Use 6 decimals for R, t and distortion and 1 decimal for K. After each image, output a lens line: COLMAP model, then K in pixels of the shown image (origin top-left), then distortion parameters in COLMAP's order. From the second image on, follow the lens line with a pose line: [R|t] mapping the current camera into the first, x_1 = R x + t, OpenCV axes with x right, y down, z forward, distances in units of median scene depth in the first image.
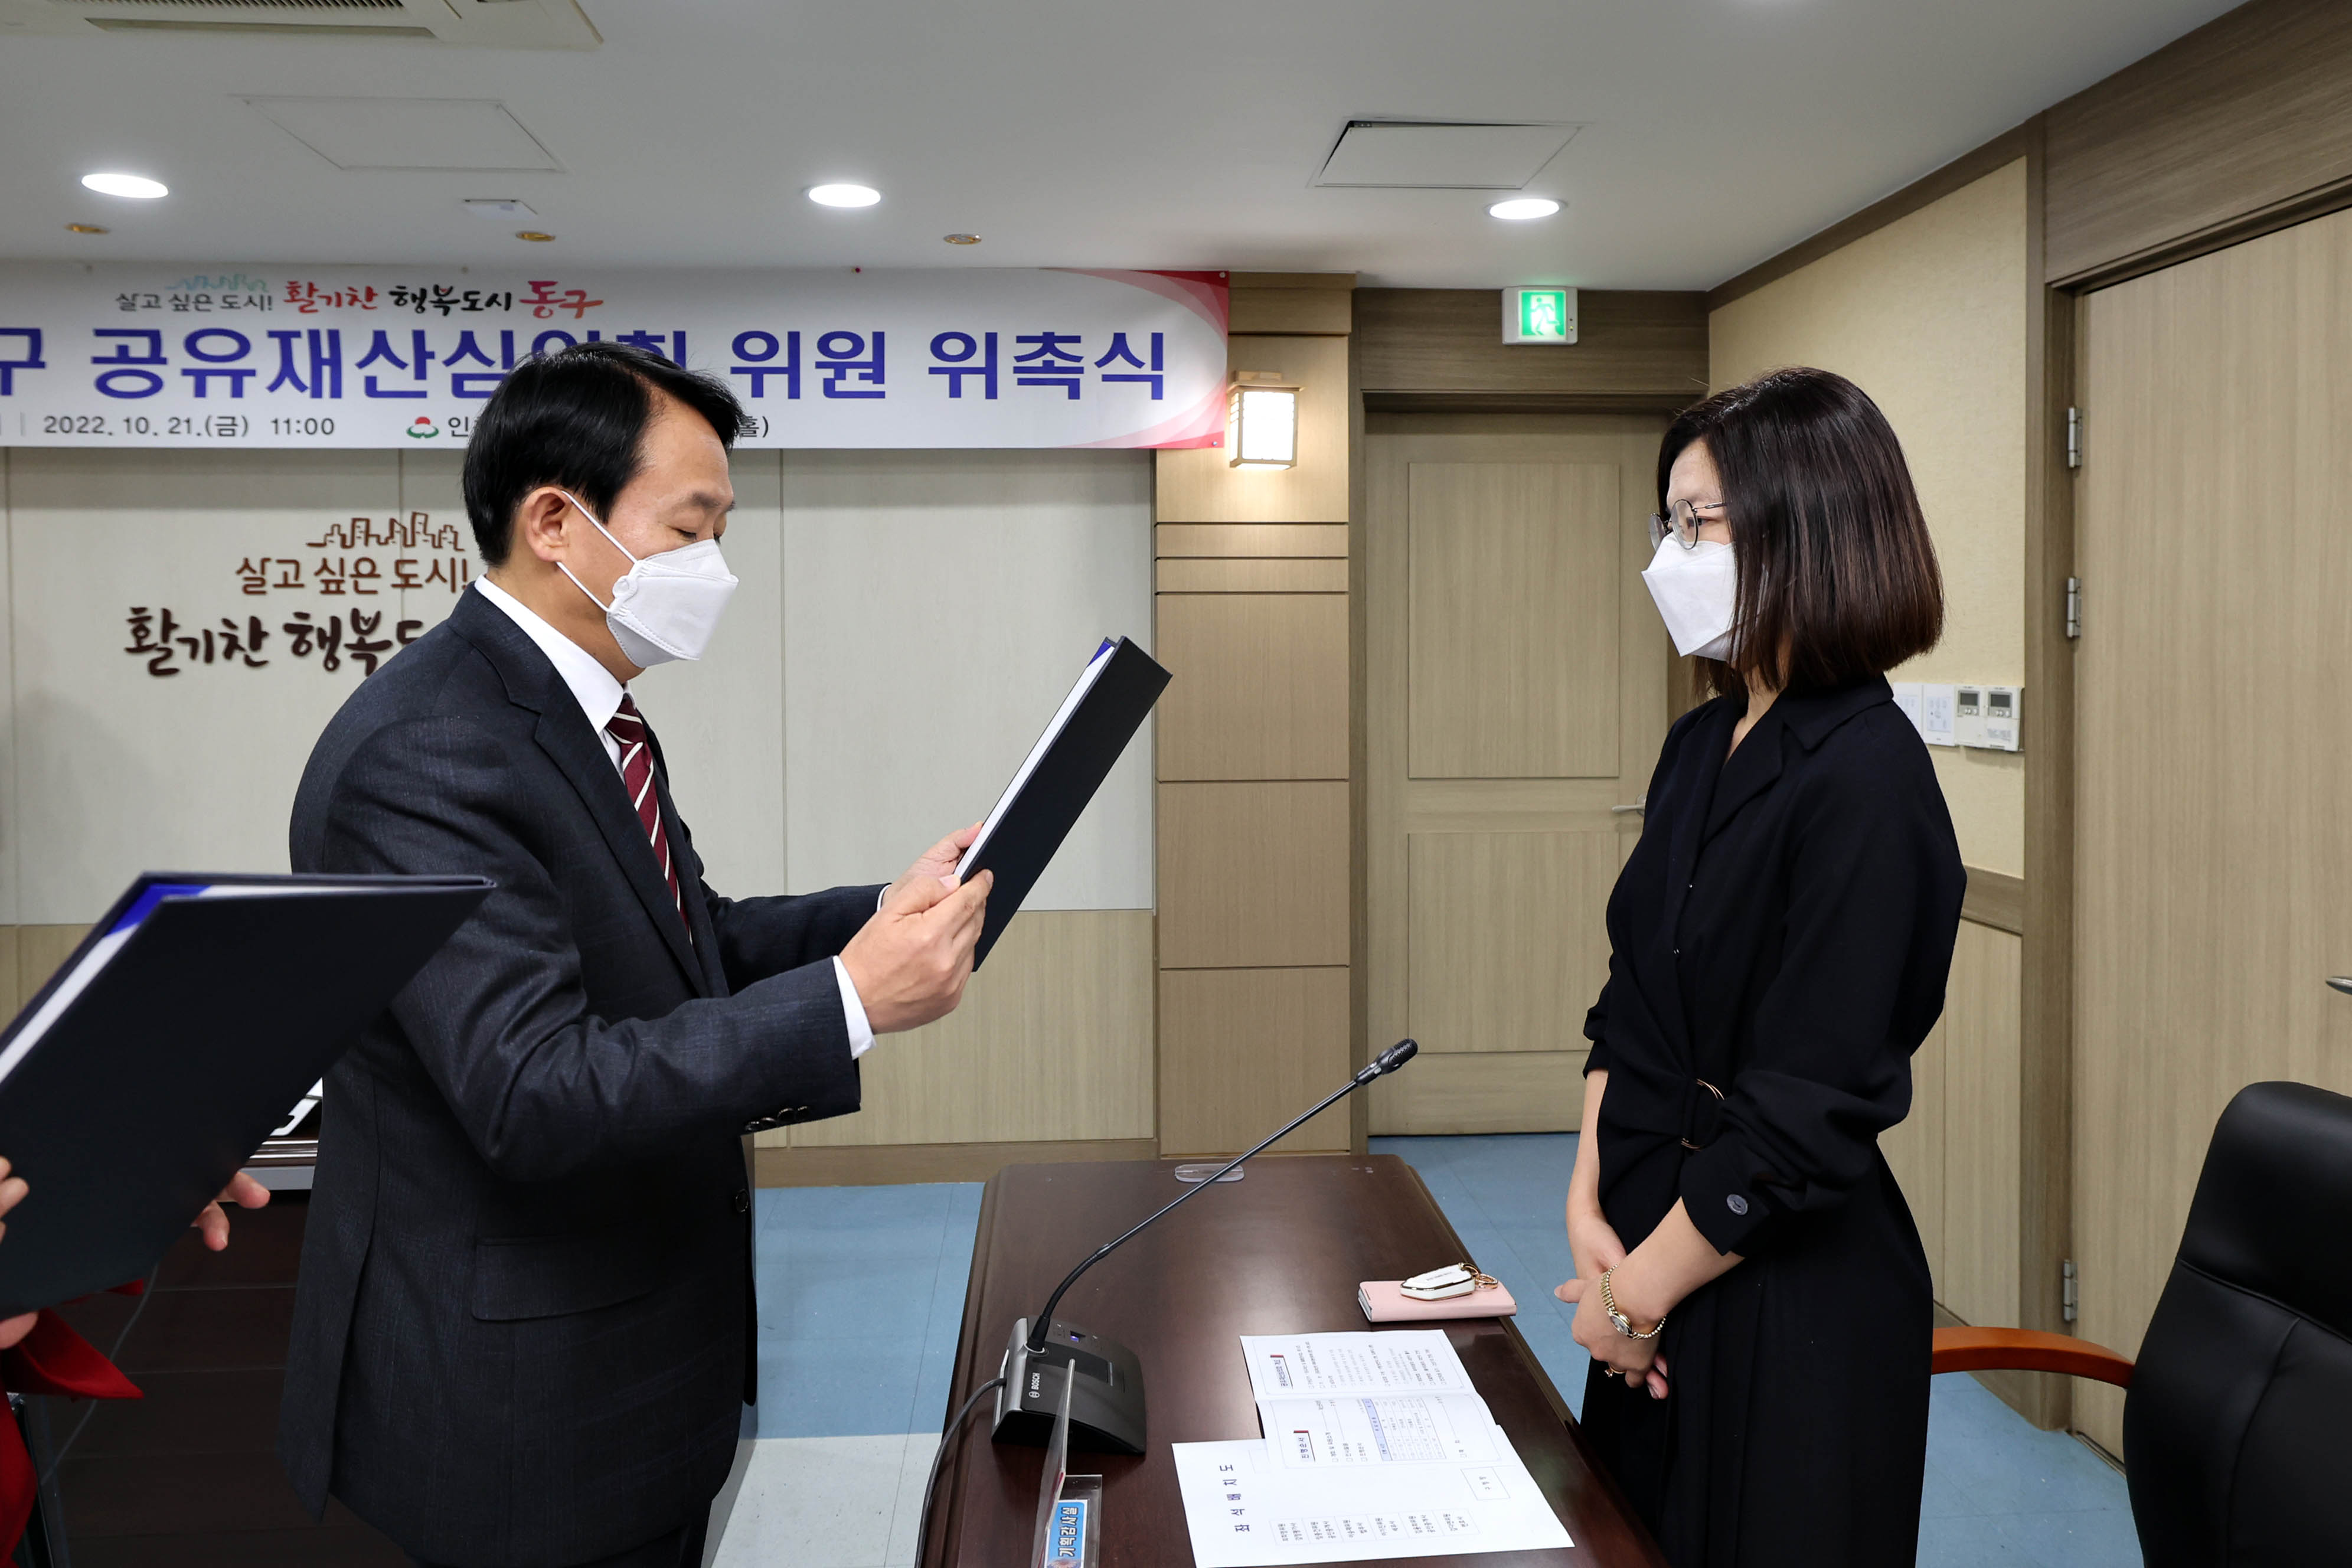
lens RADIAL K [[1705.9, 0, 1144.1], [0, 1705.9, 687.5], [0, 0, 1]] dist [-0.011238, 0.028166]
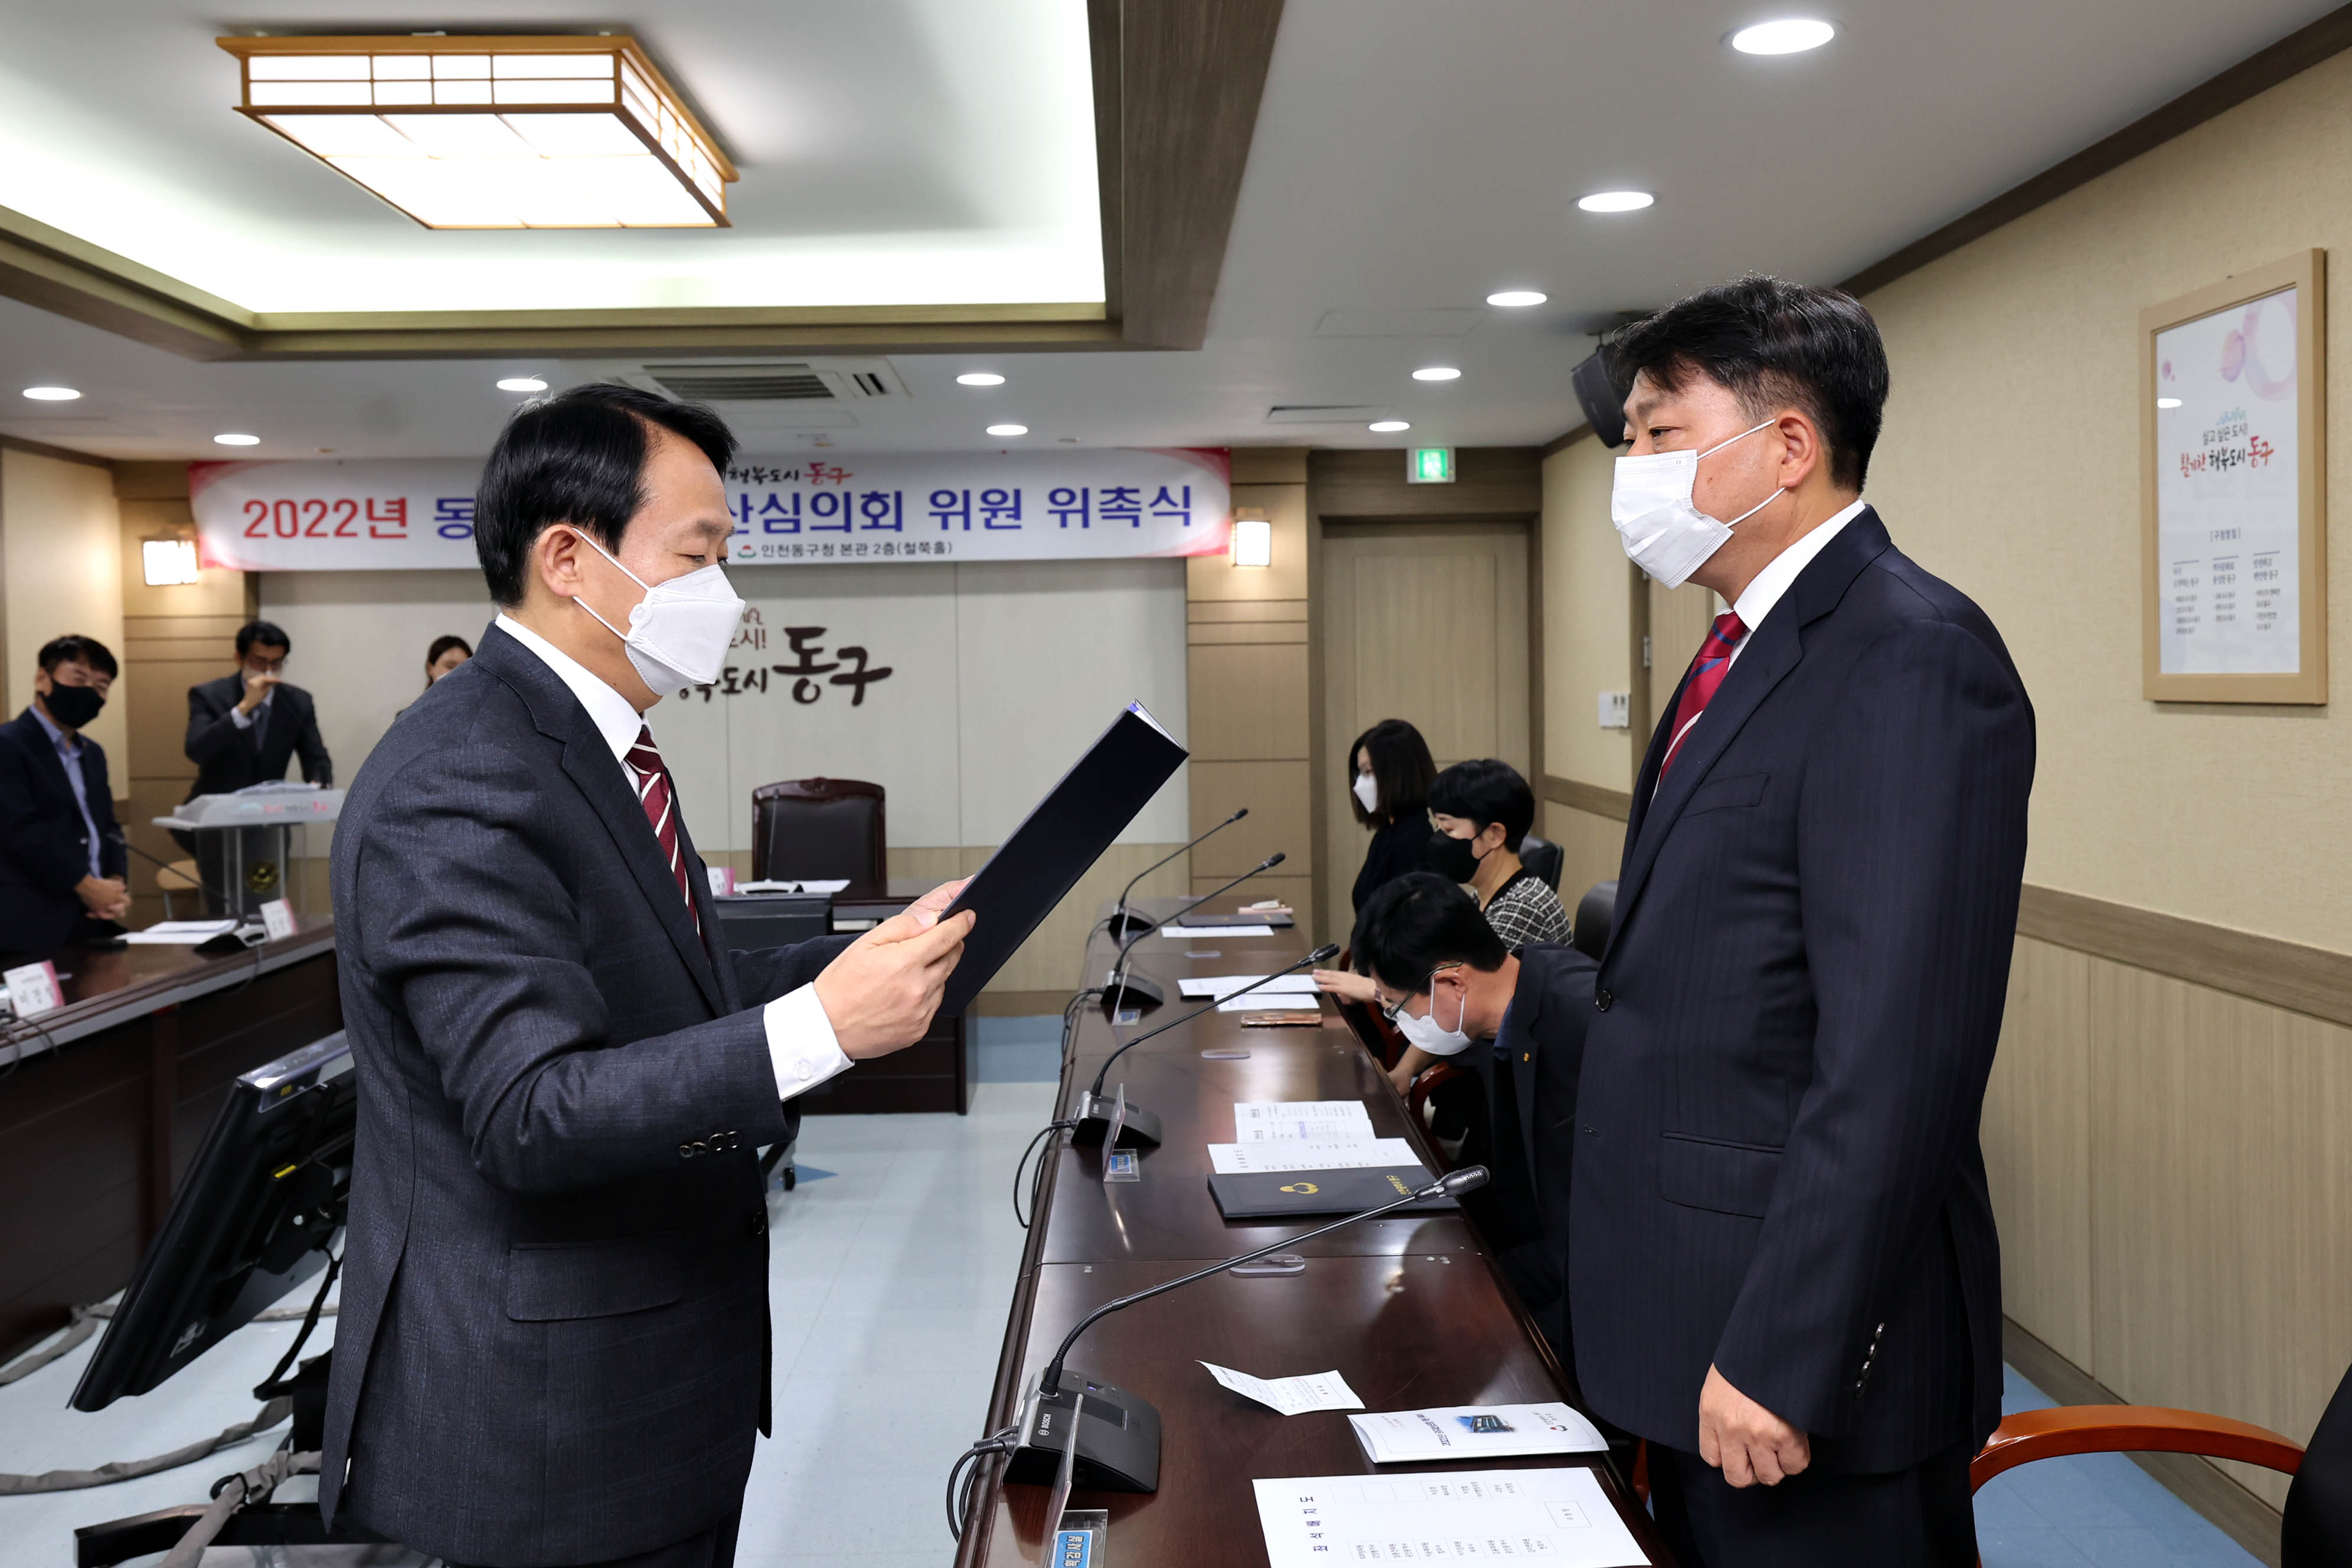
lens RADIAL K [[2035.2, 0, 1142.5], [0, 2035.2, 733.8], [0, 0, 1]] dist [0.008292, 0.009146]
pose [[0.998962, -0.010470, -0.044337, 0.049757], [0.010475, 0.999945, -0.000115, 0.029497], [0.044335, -0.000350, 0.999017, -0.952597]]
